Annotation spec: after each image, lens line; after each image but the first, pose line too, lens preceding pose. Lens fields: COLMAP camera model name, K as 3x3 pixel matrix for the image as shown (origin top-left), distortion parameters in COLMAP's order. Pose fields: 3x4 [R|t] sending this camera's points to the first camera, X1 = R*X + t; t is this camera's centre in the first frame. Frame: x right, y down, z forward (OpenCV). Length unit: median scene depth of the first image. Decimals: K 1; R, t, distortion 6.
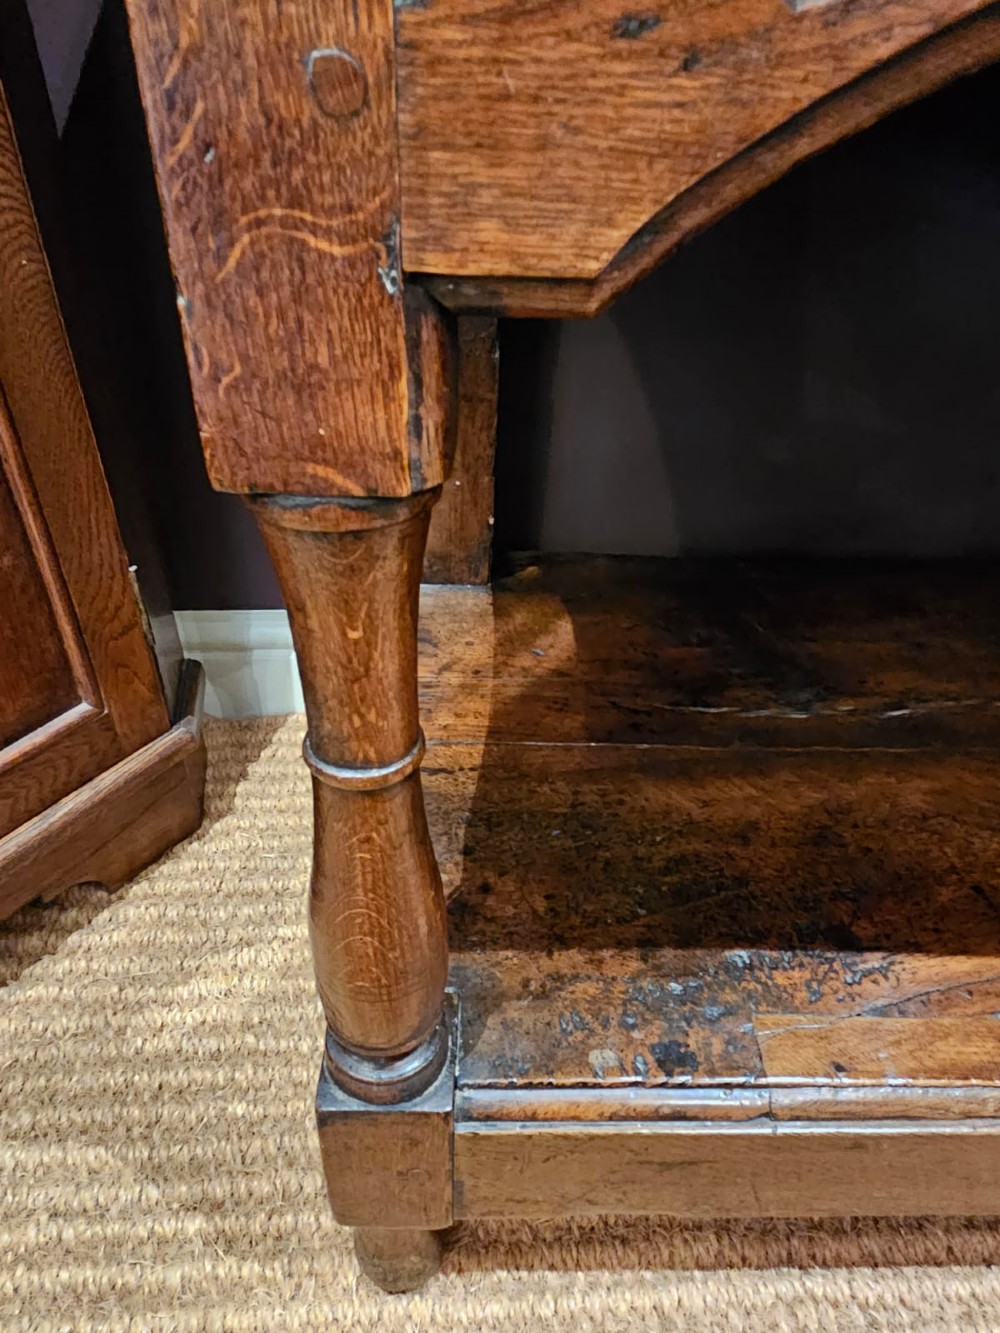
lens RADIAL K [[855.4, 0, 498.3], [0, 855.4, 656.0], [0, 0, 1]] dist [0.002717, -0.002537]
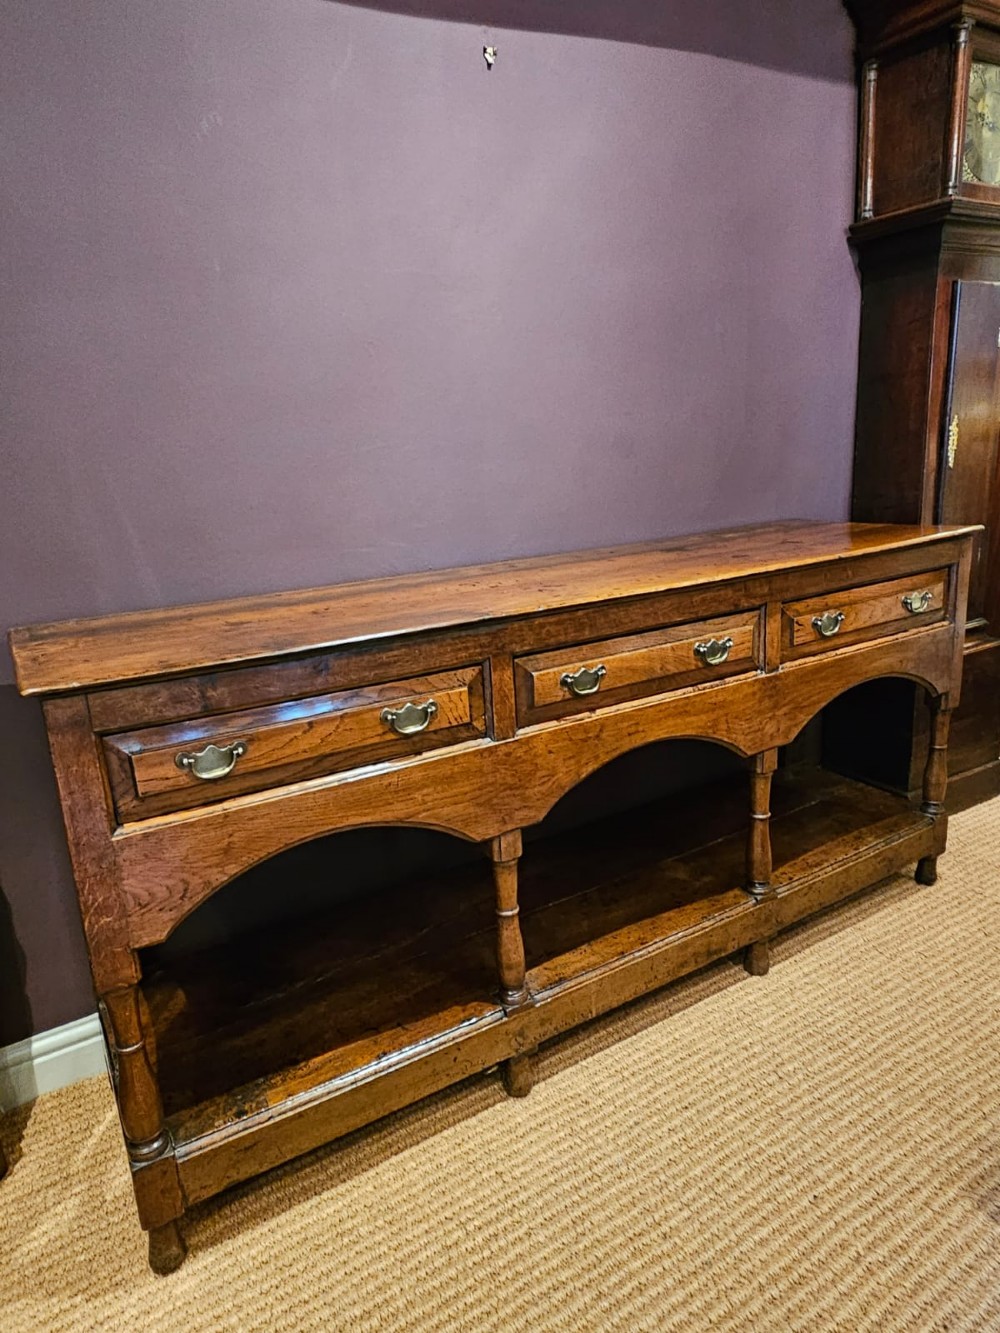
lens RADIAL K [[855.4, 0, 499.1], [0, 855.4, 654.6], [0, 0, 1]] dist [0.002717, -0.002537]
pose [[0.865583, -0.189438, 0.463550, -0.102473], [0.340869, 0.901017, -0.268286, 0.076874], [-0.366843, 0.390234, 0.844479, -2.270295]]
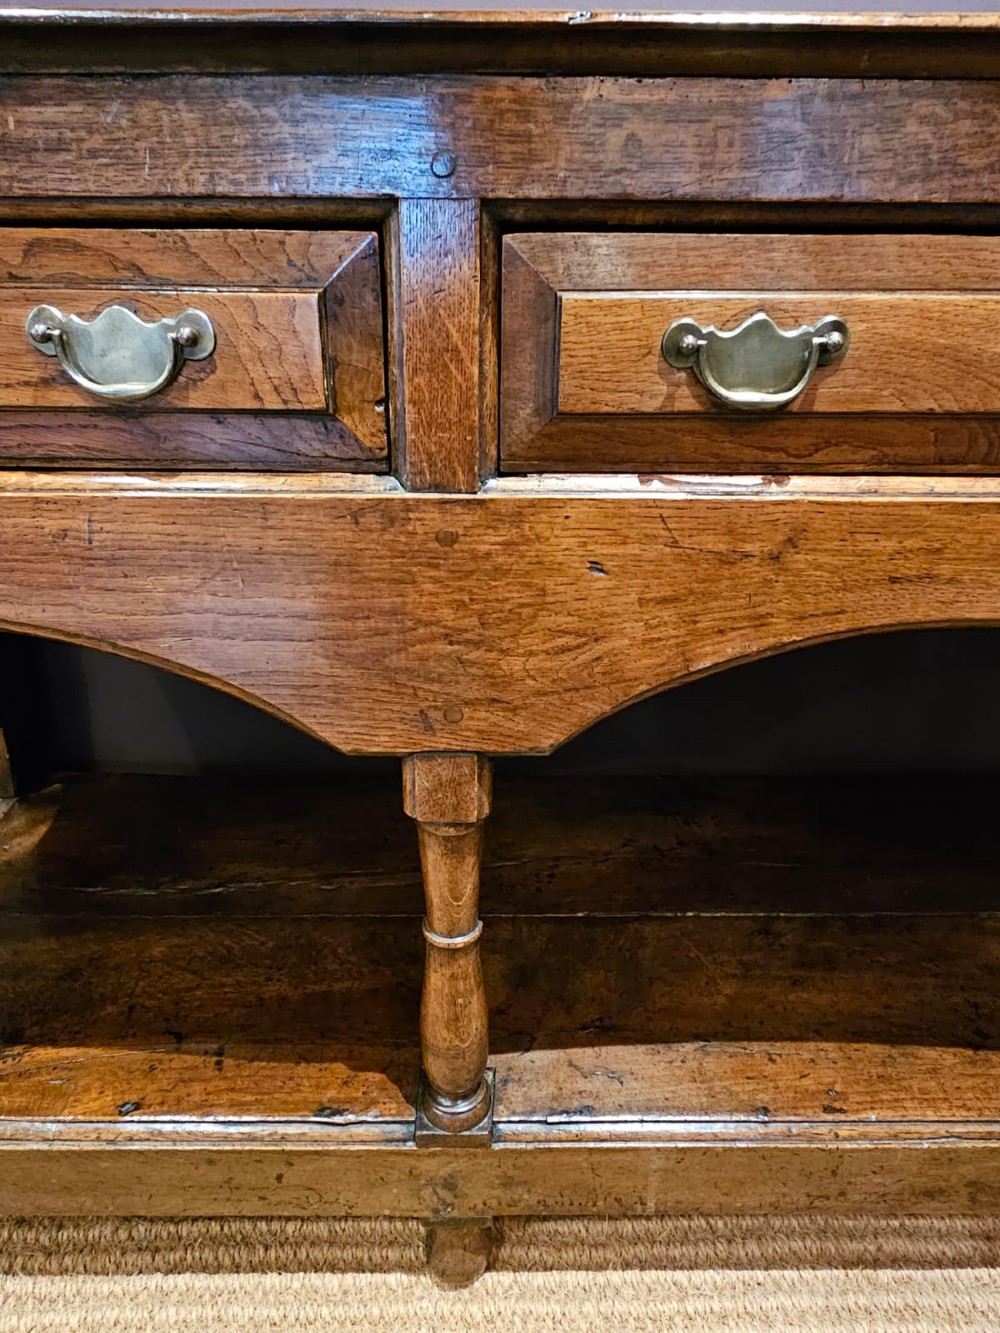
lens RADIAL K [[855.4, 0, 500.4], [0, 855.4, 652.3], [0, 0, 1]] dist [0.002717, -0.002537]
pose [[0.999595, -0.012671, -0.025487, 1.267134], [0.007675, 0.982269, -0.187319, -0.072571], [0.027409, 0.187048, 0.981968, -0.661065]]
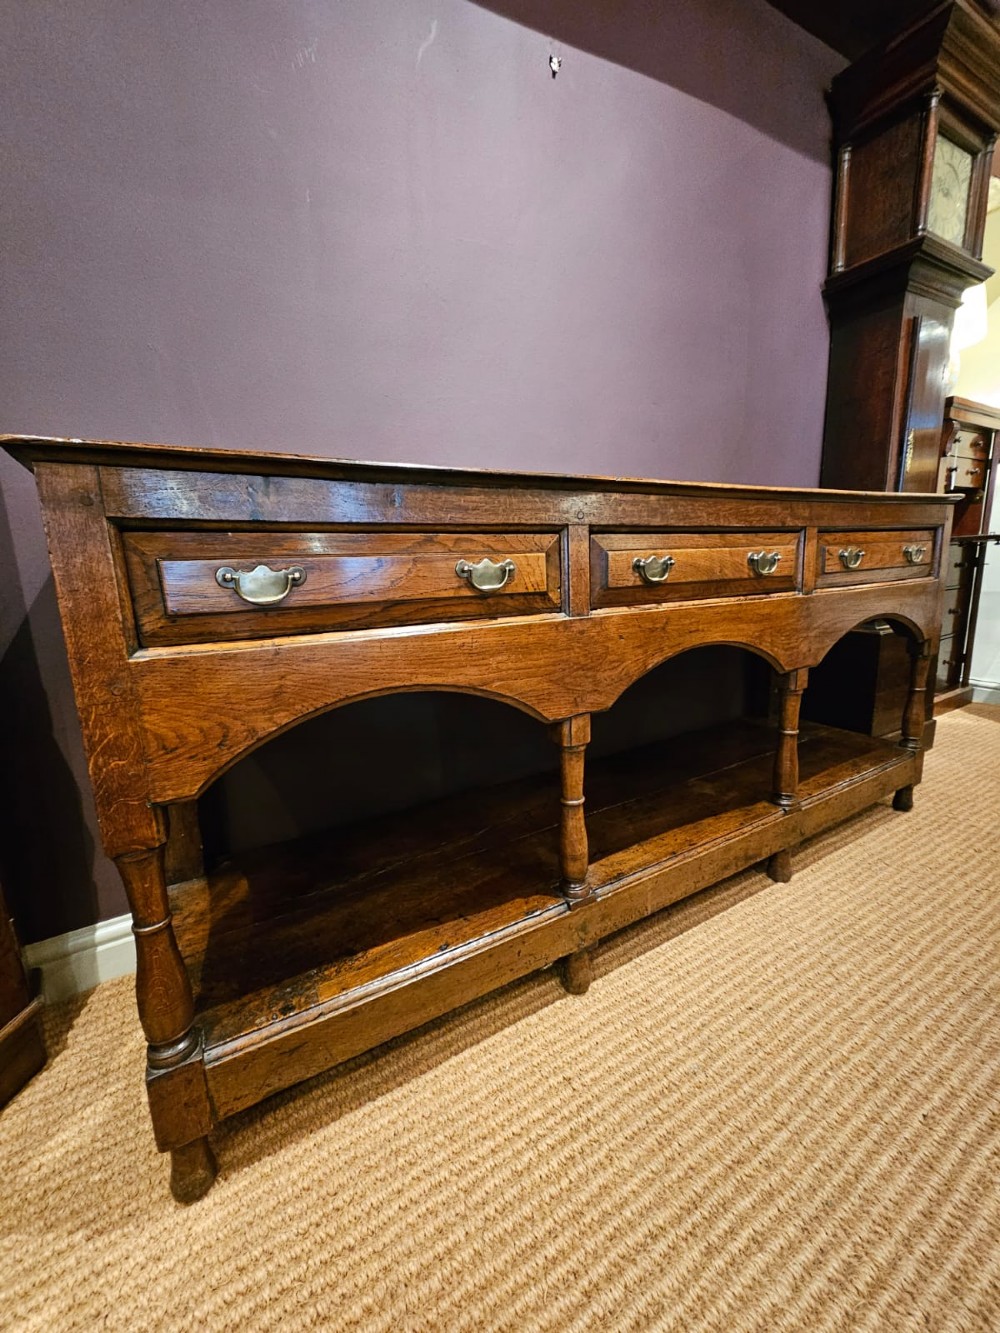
lens RADIAL K [[546.2, 0, 507.1], [0, 546.2, 665.6], [0, 0, 1]] dist [0.000753, -0.000819]
pose [[0.867320, -0.145480, 0.476016, 0.110832], [0.323907, 0.891104, -0.317832, 0.203818], [-0.377942, 0.429847, 0.819995, -1.059018]]
